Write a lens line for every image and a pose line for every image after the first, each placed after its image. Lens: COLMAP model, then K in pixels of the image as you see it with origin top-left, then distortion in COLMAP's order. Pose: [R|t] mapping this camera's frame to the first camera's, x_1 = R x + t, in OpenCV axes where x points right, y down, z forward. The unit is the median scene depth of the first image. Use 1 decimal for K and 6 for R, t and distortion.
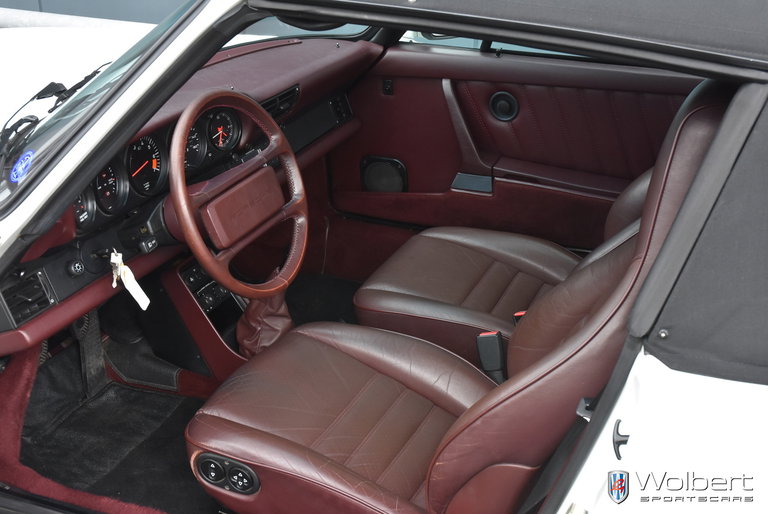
lens RADIAL K [[1127.8, 0, 384.0], [0, 1127.8, 257.0], [0, 0, 1]] dist [0.015170, 0.003729]
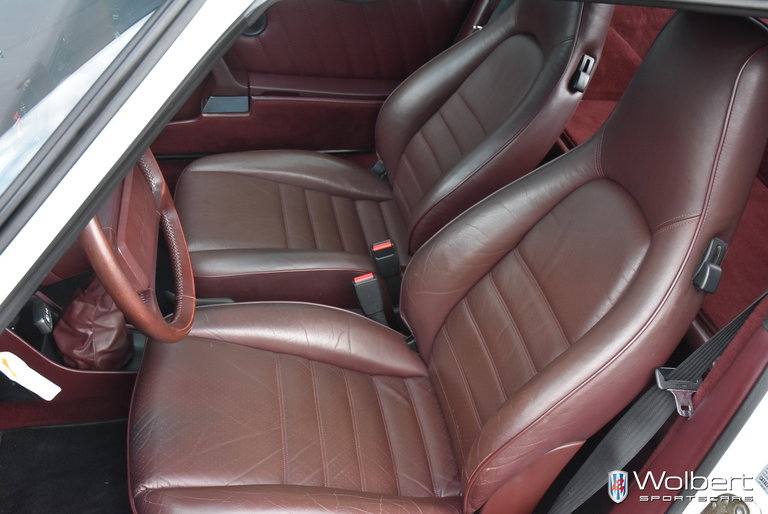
lens RADIAL K [[836.2, 0, 384.0], [0, 836.2, 257.0], [0, 0, 1]] dist [-0.016515, -0.005699]
pose [[0.825042, -0.259602, 0.501909, -0.215146], [0.144927, 0.955725, 0.256097, -0.112479], [-0.546170, -0.138551, 0.826137, 0.349820]]
